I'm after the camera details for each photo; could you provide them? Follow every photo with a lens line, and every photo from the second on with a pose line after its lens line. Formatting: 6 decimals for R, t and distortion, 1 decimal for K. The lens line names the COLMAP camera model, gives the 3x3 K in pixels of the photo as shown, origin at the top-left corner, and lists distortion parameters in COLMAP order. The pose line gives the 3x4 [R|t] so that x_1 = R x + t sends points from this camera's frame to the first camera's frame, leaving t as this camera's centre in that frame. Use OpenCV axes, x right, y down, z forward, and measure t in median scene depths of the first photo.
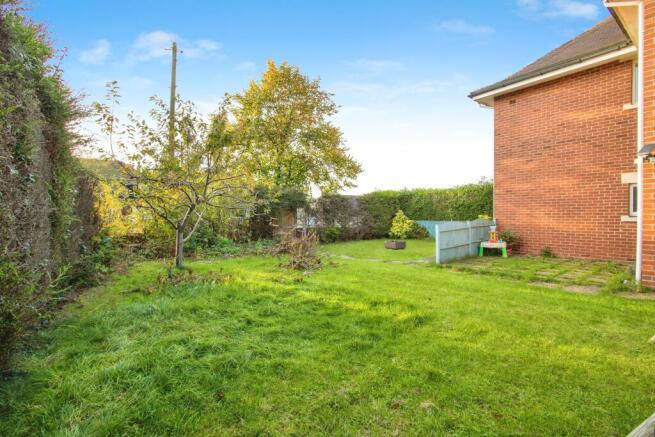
lens RADIAL K [[305.2, 0, 327.3], [0, 305.2, 204.8], [0, 0, 1]] dist [-0.001134, 0.000104]
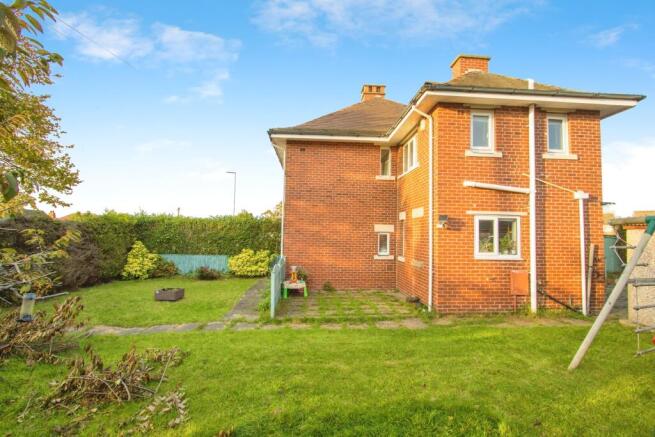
lens RADIAL K [[305.2, 0, 327.3], [0, 305.2, 204.8], [0, 0, 1]] dist [-0.001134, 0.000104]
pose [[0.562145, 0.100748, 0.820879, -0.141509], [-0.044536, 0.994800, -0.091596, -0.025640], [-0.825839, 0.014932, 0.563709, 0.187706]]
